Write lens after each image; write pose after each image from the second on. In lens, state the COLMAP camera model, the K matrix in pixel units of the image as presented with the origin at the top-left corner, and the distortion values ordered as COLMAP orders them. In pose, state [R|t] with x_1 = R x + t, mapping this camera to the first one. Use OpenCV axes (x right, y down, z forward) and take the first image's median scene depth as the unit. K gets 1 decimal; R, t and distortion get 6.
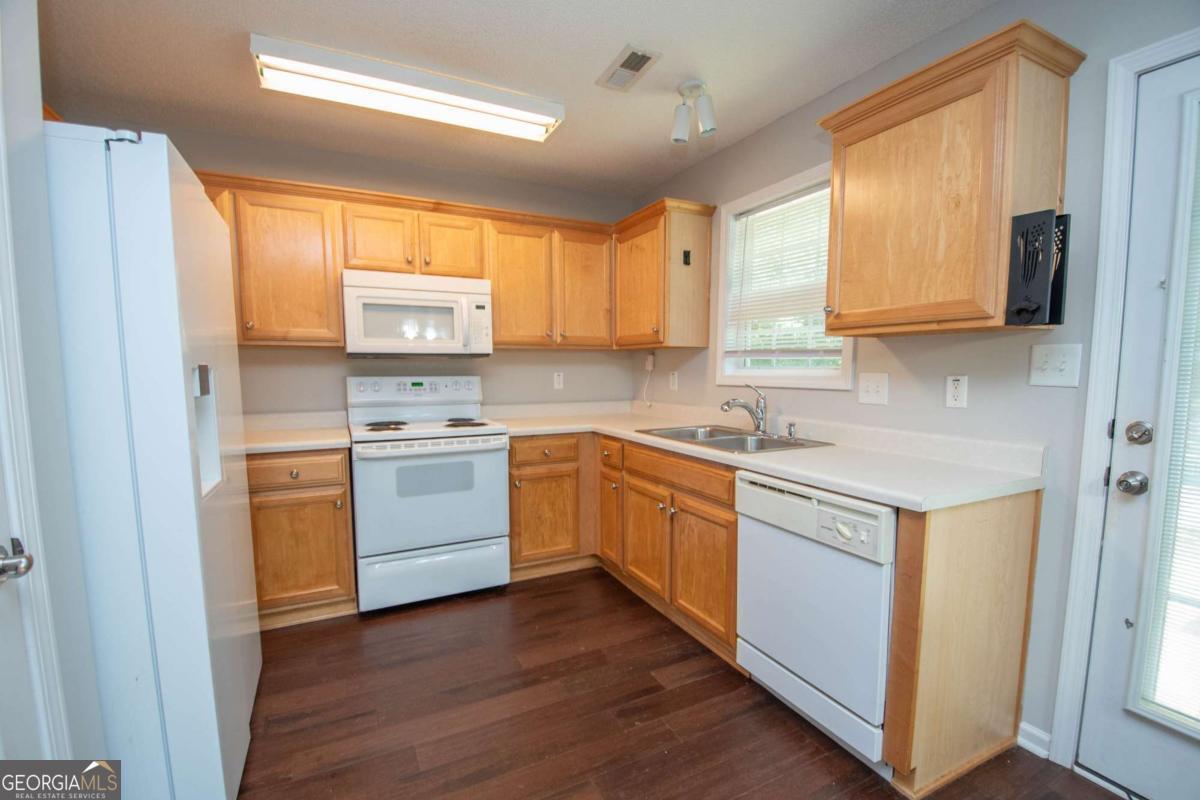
lens RADIAL K [[525.6, 0, 601.3], [0, 525.6, 417.4], [0, 0, 1]] dist [0.009650, -0.019509]
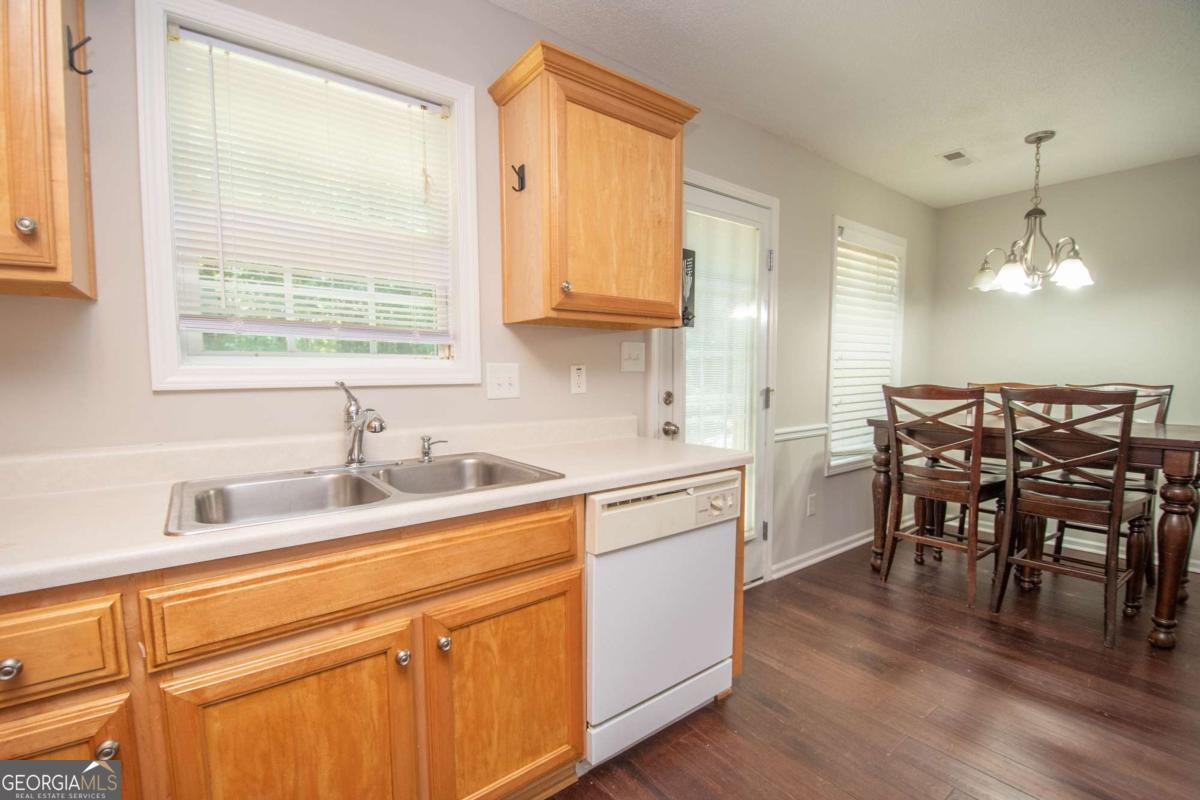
lens RADIAL K [[525.6, 0, 601.3], [0, 525.6, 417.4], [0, 0, 1]] dist [0.009650, -0.019509]
pose [[-0.193877, -0.080681, 0.977703, -0.333125], [0.099034, 0.989912, 0.101326, -0.058839], [-0.976014, 0.116471, -0.183931, 0.885756]]
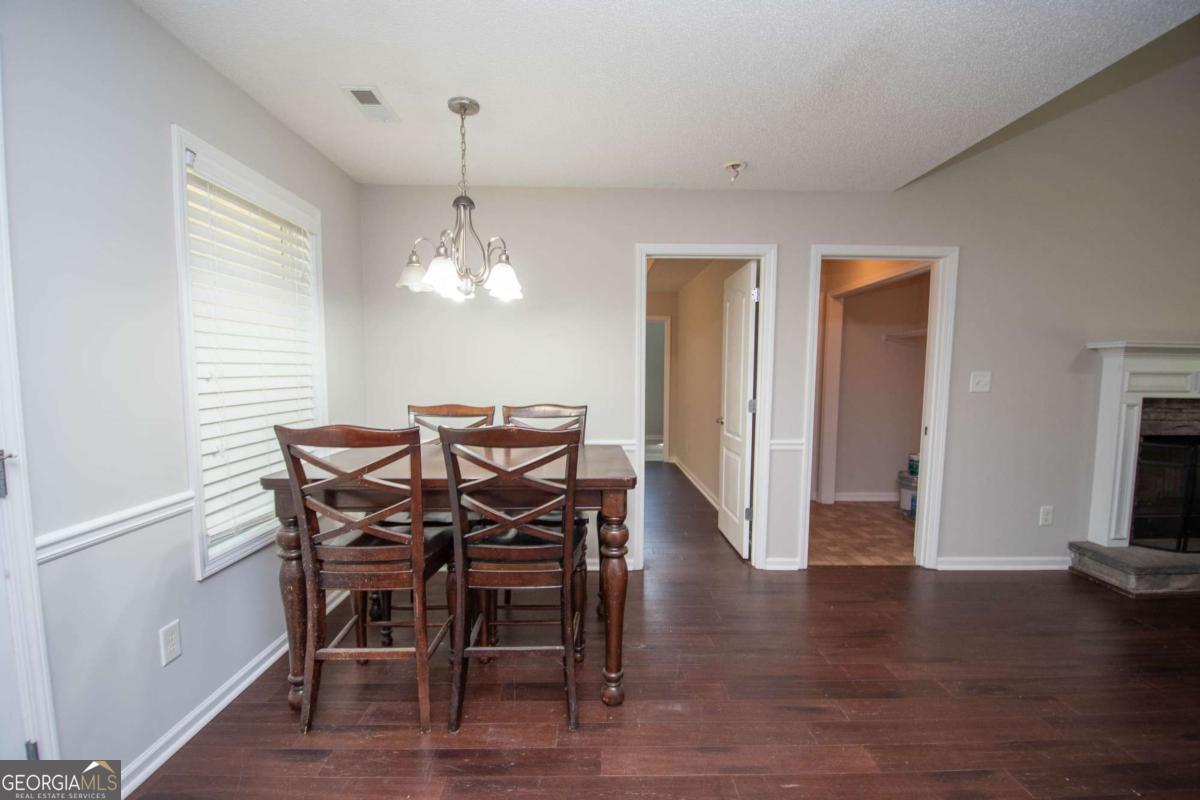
lens RADIAL K [[525.6, 0, 601.3], [0, 525.6, 417.4], [0, 0, 1]] dist [0.009650, -0.019509]
pose [[-0.904007, -0.045777, 0.425061, -0.001210], [0.033100, 0.983772, 0.176343, -0.071698], [-0.426235, 0.173485, -0.887821, 0.491587]]
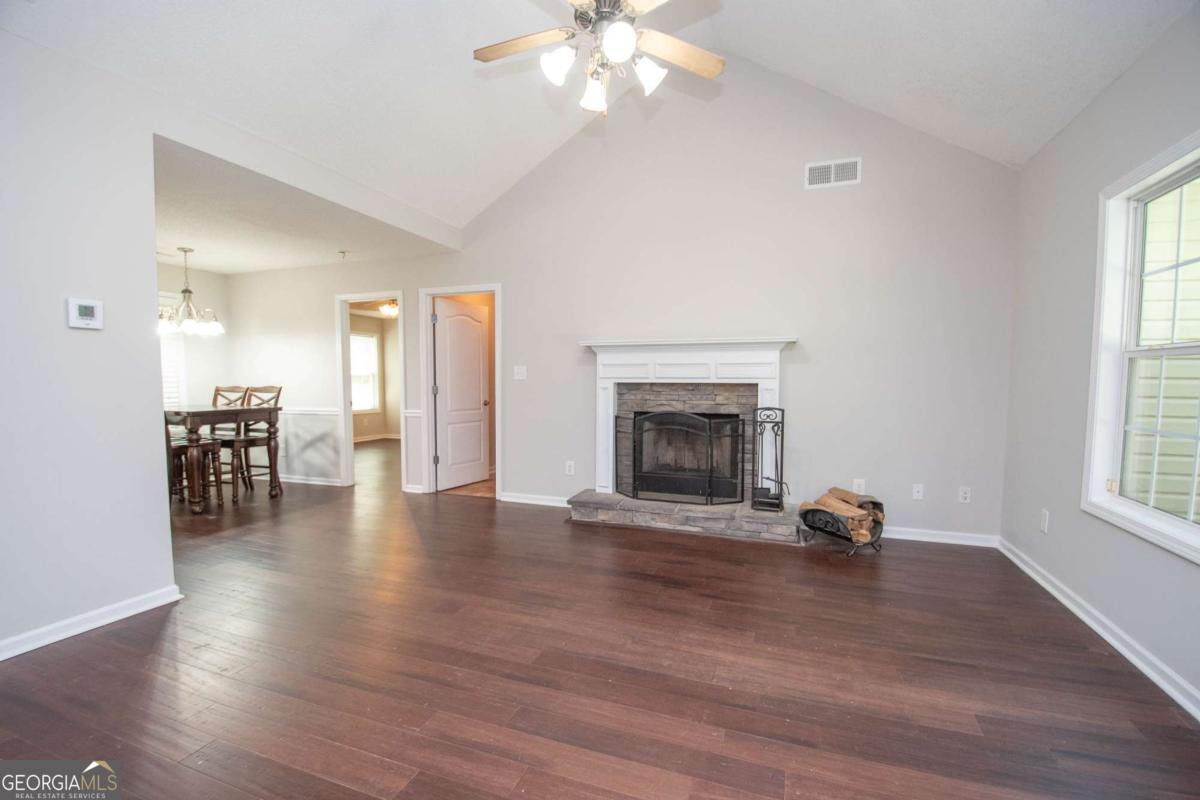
lens RADIAL K [[525.6, 0, 601.3], [0, 525.6, 417.4], [0, 0, 1]] dist [0.009650, -0.019509]
pose [[-0.683411, -0.052857, 0.728118, -2.009650], [0.068761, 0.988281, 0.136282, 0.027661], [-0.726789, 0.143203, -0.671767, -0.015079]]
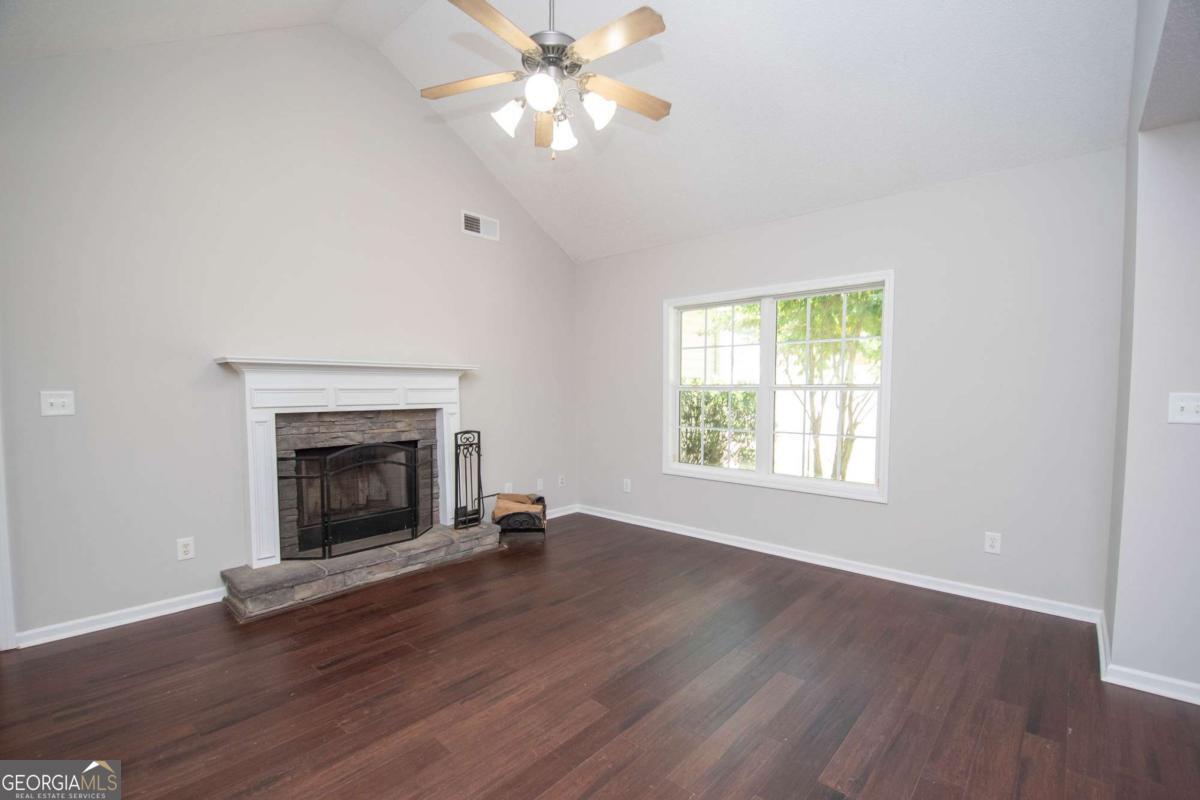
lens RADIAL K [[523.5, 0, 603.0], [0, 523.5, 414.1], [0, 0, 1]] dist [0.002301, -0.015099]
pose [[-0.928958, 0.020049, -0.369641, -0.980496], [-0.033528, 0.989872, 0.137948, -0.052620], [0.368663, 0.140542, -0.918877, 0.257836]]
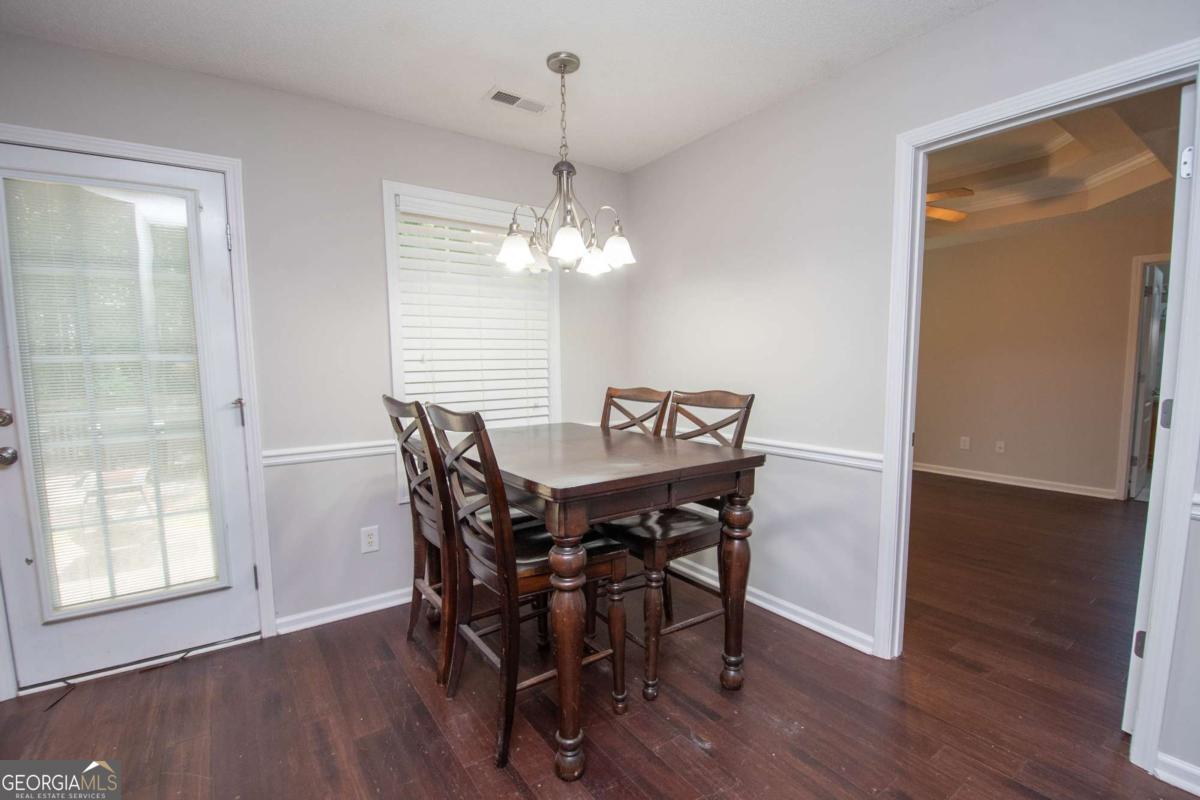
lens RADIAL K [[540.4, 0, 604.0], [0, 540.4, 422.0], [0, 0, 1]] dist [0.000340, -0.010075]
pose [[-0.148962, -0.108000, 0.982928, -0.293922], [0.104440, 0.986740, 0.124246, 0.018131], [-0.983312, 0.121165, -0.135707, -0.179955]]
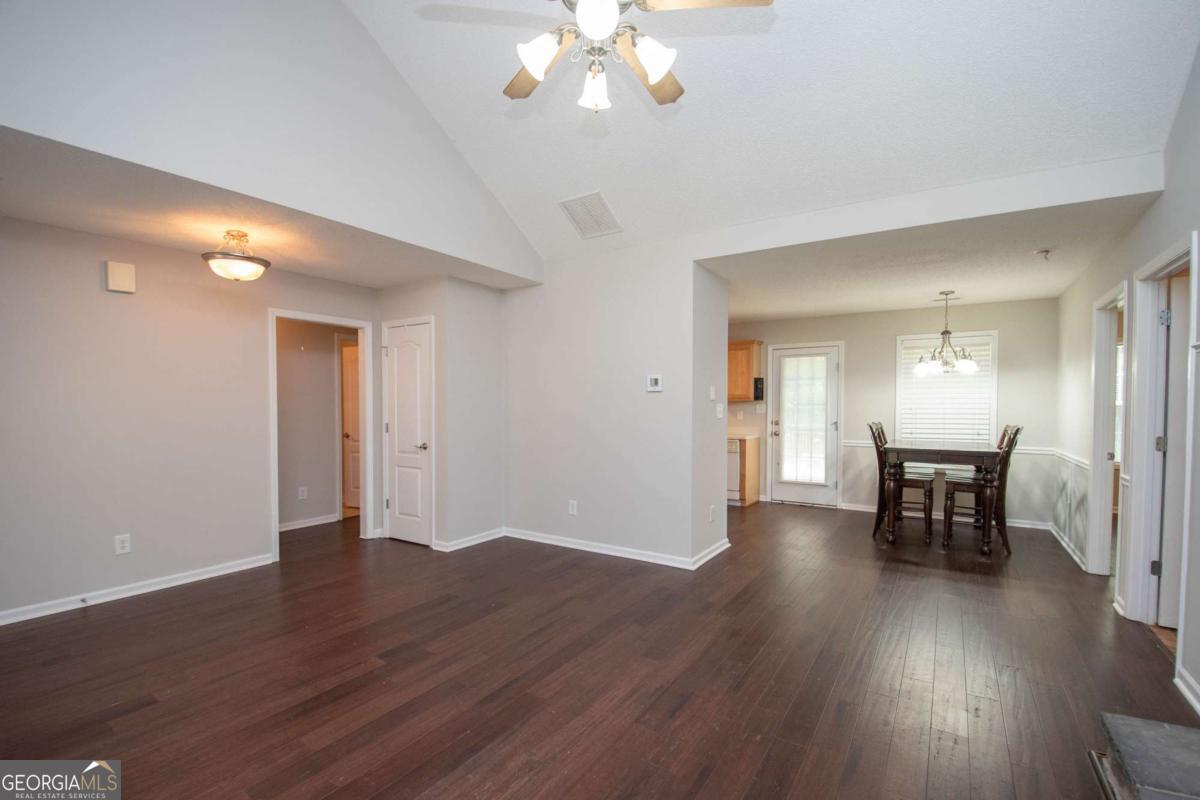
lens RADIAL K [[525.6, 0, 601.3], [0, 525.6, 417.4], [0, 0, 1]] dist [0.009650, -0.019509]
pose [[0.863190, -0.011671, 0.504745, -1.668981], [0.047848, 0.997124, -0.058772, 0.110318], [-0.502607, 0.074883, 0.861266, -1.408937]]
